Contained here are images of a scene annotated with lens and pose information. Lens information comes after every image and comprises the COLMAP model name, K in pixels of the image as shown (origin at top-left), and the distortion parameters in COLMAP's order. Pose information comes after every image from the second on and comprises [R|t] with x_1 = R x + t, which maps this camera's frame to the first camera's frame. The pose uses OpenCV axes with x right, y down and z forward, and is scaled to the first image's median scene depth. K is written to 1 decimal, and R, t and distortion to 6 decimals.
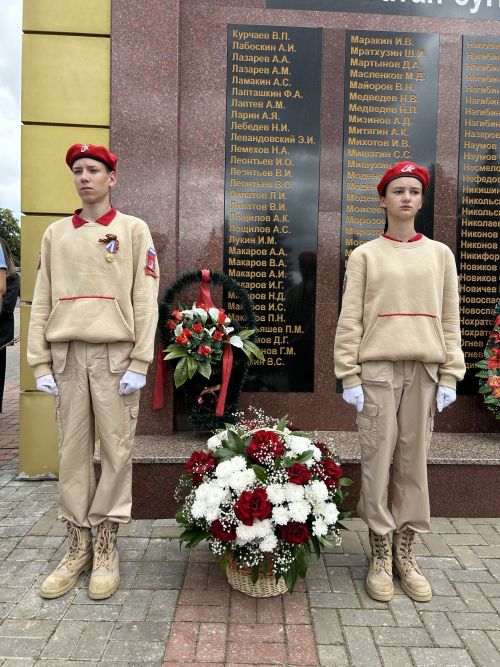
lens RADIAL K [[490.4, 0, 246.1], [0, 490.4, 345.0], [0, 0, 1]] dist [0.046778, -0.074480]
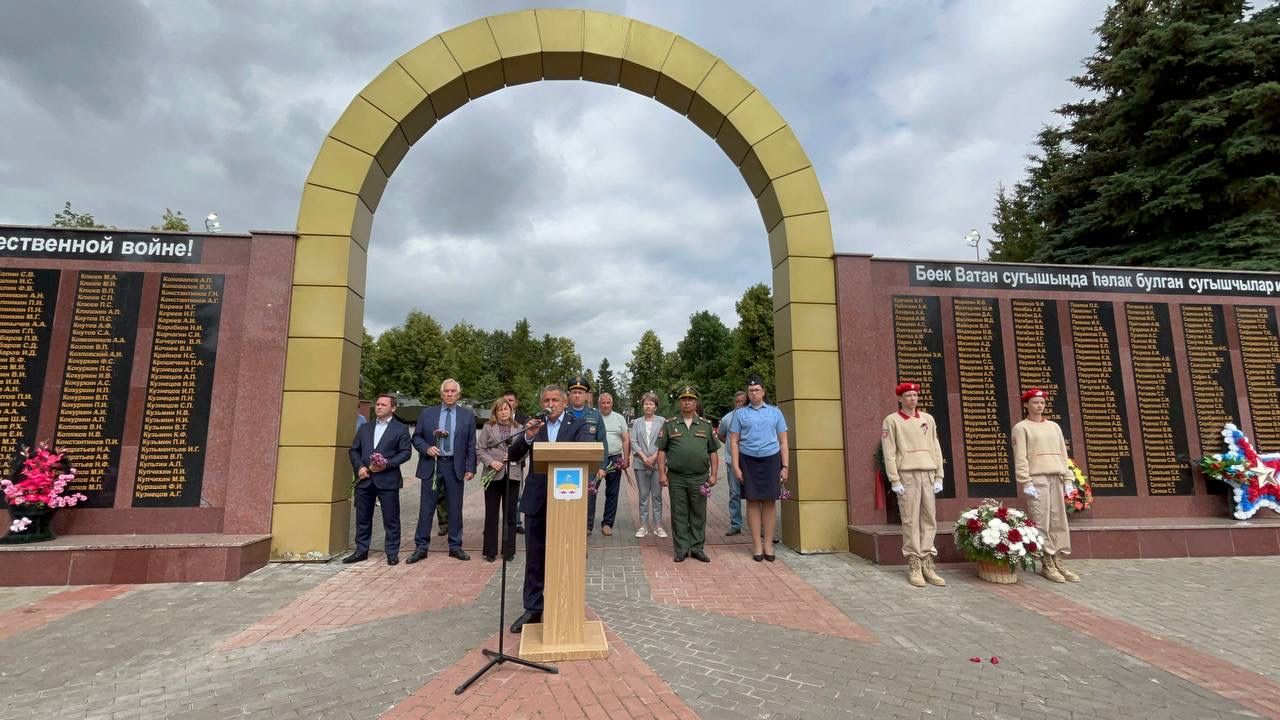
lens RADIAL K [[600.8, 0, 640.0], [0, 600.8, 360.0], [0, 0, 1]] dist [-0.003434, 0.000720]
pose [[0.997127, -0.012149, 0.074773, -1.141215], [0.025955, 0.982101, -0.186558, -0.014369], [-0.071168, 0.187962, 0.979594, -1.087068]]
